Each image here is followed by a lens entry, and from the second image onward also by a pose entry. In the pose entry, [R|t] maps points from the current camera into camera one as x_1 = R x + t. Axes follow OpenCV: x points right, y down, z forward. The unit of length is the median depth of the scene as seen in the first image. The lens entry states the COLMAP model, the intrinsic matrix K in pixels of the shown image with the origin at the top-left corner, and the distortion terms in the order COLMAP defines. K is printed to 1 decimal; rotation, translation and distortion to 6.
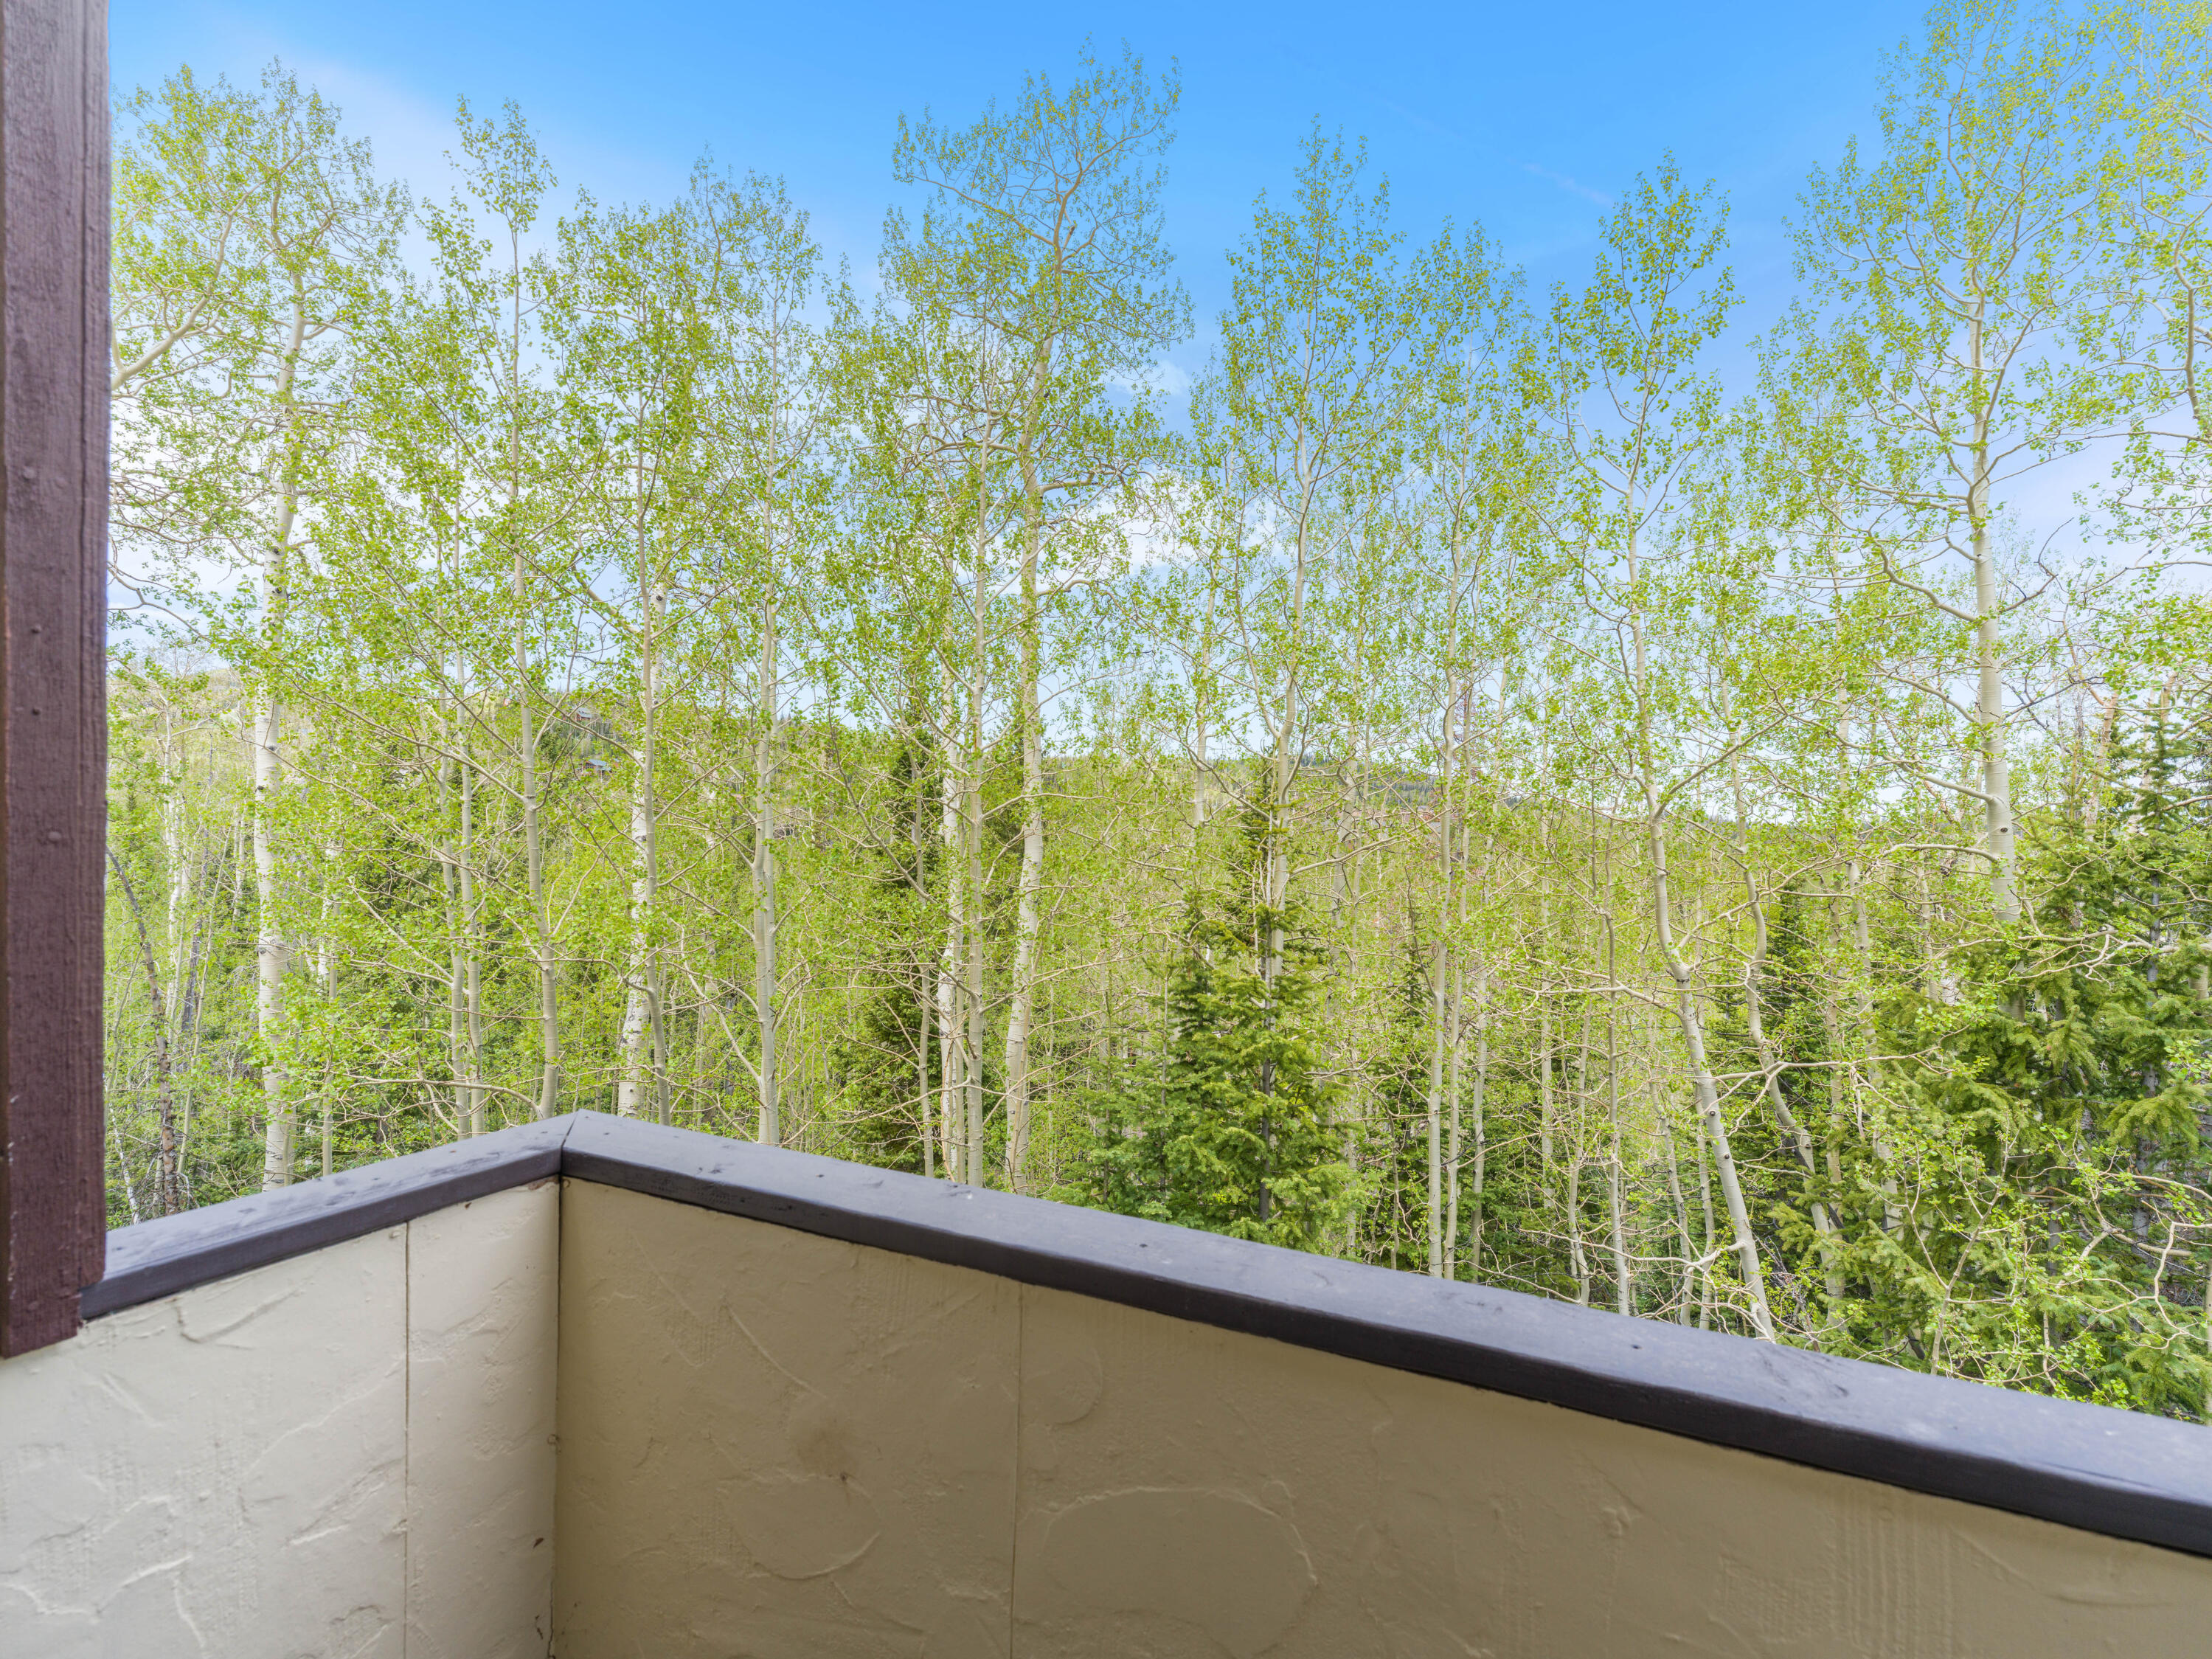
lens RADIAL K [[1013.5, 0, 1098.1], [0, 1013.5, 847.5], [0, 0, 1]] dist [0.004290, 0.000407]
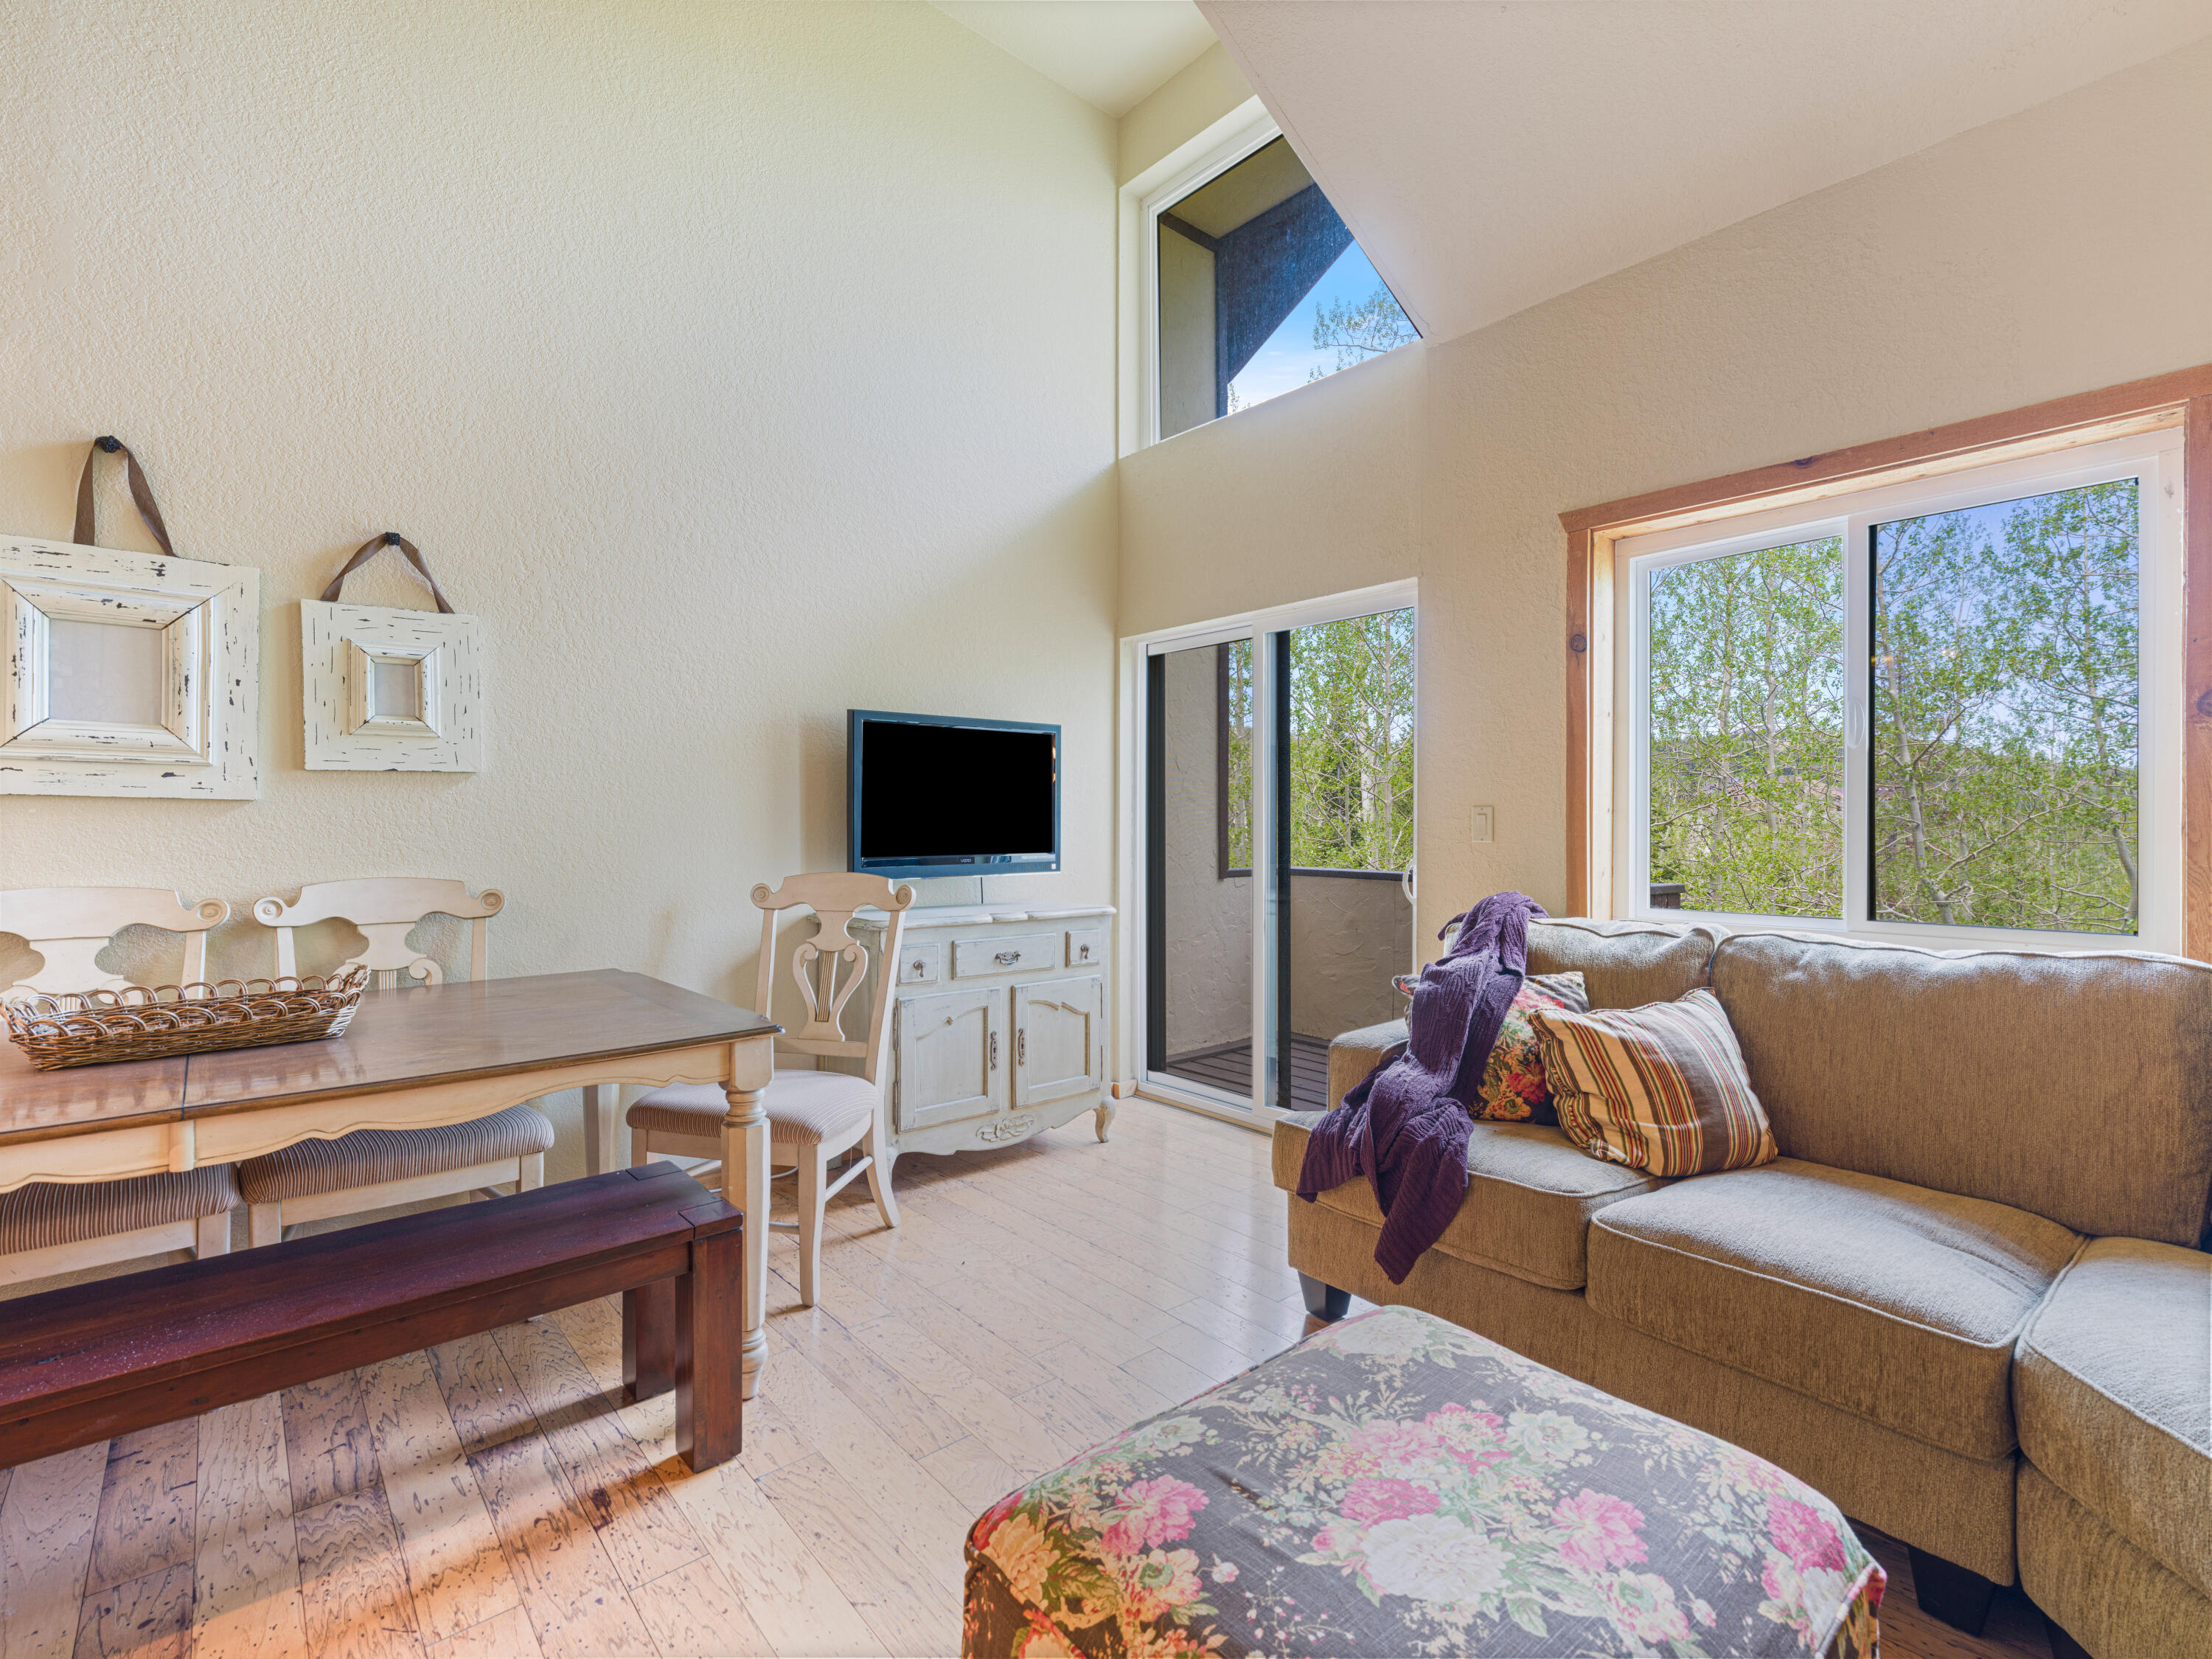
lens RADIAL K [[1013.4, 0, 1098.8], [0, 1013.4, 825.8], [0, 0, 1]] dist [0.004290, 0.000407]
pose [[0.919450, -0.027592, -0.392237, 0.072094], [0.026202, 0.999617, -0.008896, 0.007694], [0.392332, -0.002098, 0.919821, -0.516716]]
